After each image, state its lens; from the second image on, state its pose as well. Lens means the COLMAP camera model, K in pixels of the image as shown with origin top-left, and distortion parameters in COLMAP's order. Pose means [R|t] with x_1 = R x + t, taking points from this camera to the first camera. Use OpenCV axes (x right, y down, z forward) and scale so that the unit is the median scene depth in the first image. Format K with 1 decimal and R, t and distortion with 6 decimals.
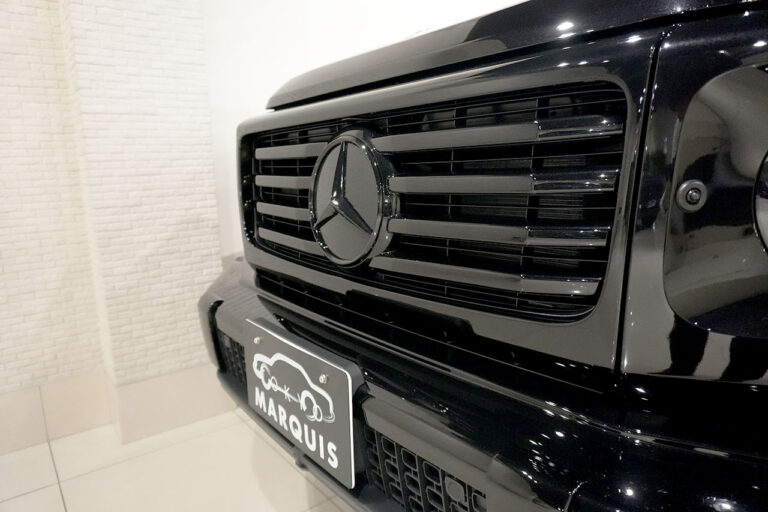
lens RADIAL K [[519.3, 0, 384.8], [0, 519.3, 253.5], [0, 0, 1]] dist [-0.041802, 0.029045]
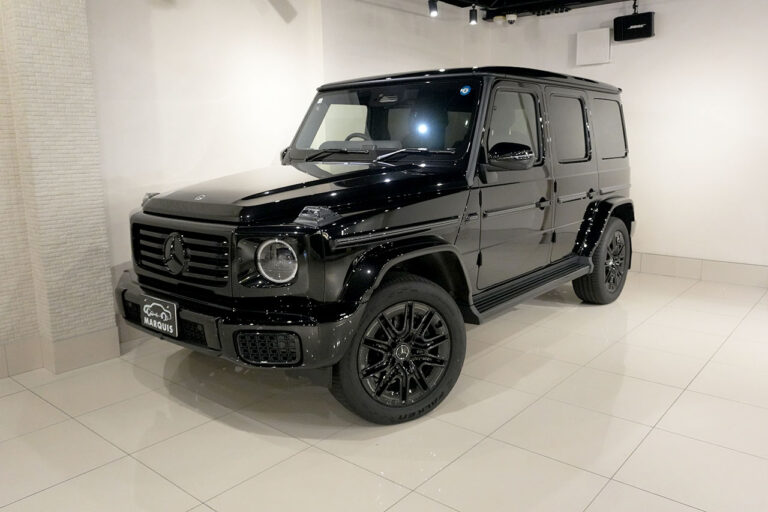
lens RADIAL K [[602.2, 0, 386.3], [0, 602.2, 255.1], [0, 0, 1]] dist [0.001496, -0.007494]
pose [[0.977891, -0.020091, 0.208148, 0.368801], [0.017992, 0.999766, 0.011973, -0.103046], [-0.208340, -0.007964, 0.978024, -2.506256]]
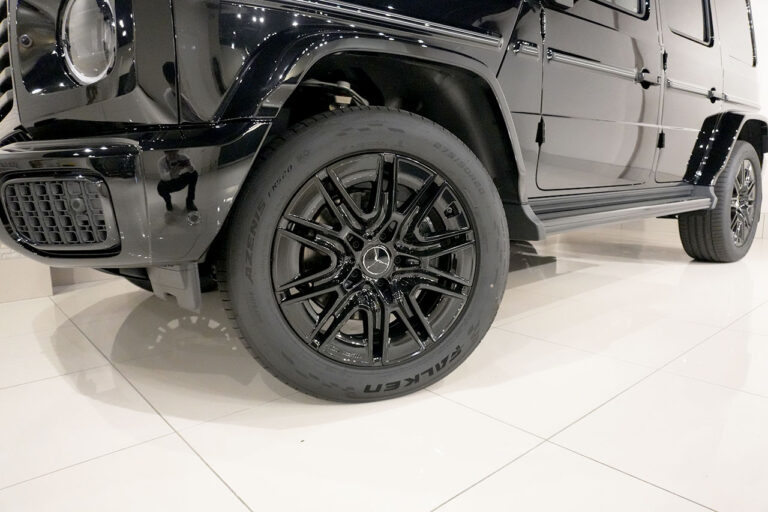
lens RADIAL K [[519.3, 0, 379.8], [0, 519.3, 252.8], [0, 0, 1]] dist [-0.041802, 0.029045]
pose [[0.999210, 0.003414, 0.039602, 1.076182], [-0.002496, 0.999728, -0.023193, 0.475560], [-0.039671, 0.023076, 0.998946, -0.759294]]
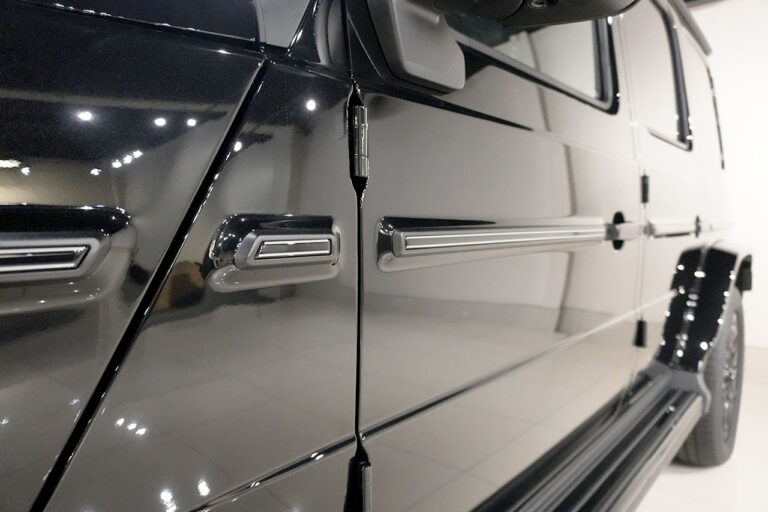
lens RADIAL K [[519.3, 0, 385.5], [0, 519.3, 261.2], [0, 0, 1]] dist [-0.041802, 0.029045]
pose [[0.982219, 0.016794, 0.186988, 1.668313], [0.001343, 0.995337, -0.096448, -0.224098], [-0.187735, 0.094985, 0.977616, 0.532647]]
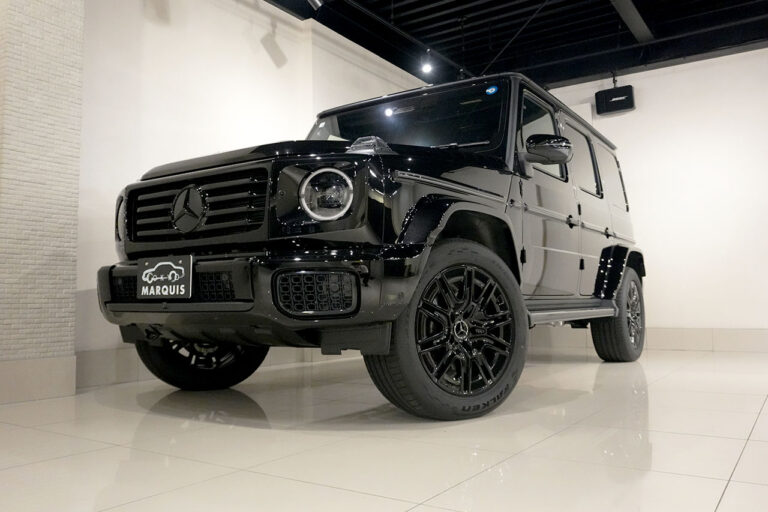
lens RADIAL K [[642.5, 0, 385.1], [0, 642.5, 252.2], [0, 0, 1]] dist [-0.001662, 0.004842]
pose [[0.950044, 0.045413, 0.308794, -0.107692], [0.034119, 0.968318, -0.247377, 0.828063], [-0.310245, 0.245555, 0.918396, -1.963598]]
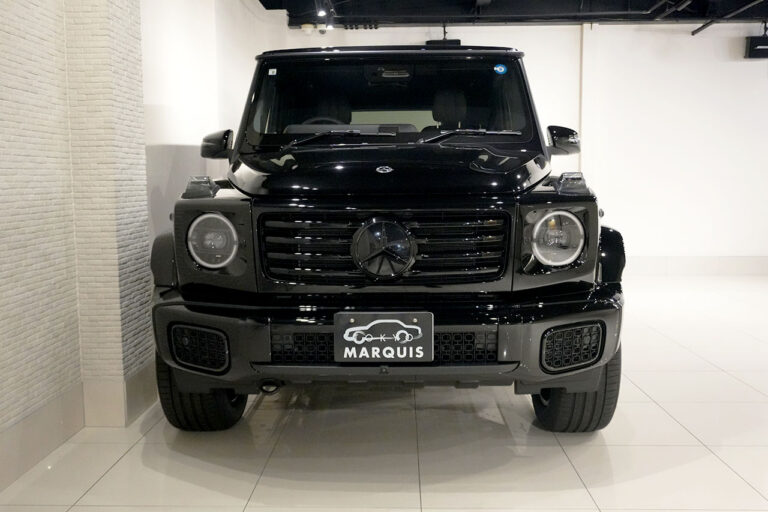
lens RADIAL K [[731.7, 0, 384.2], [0, 731.7, 257.4], [0, 0, 1]] dist [-0.002640, 0.000000]
pose [[0.634683, -0.056952, 0.770671, -2.137190], [0.123323, 0.991964, -0.028256, 0.020157], [-0.762869, 0.112975, 0.636606, -0.837771]]
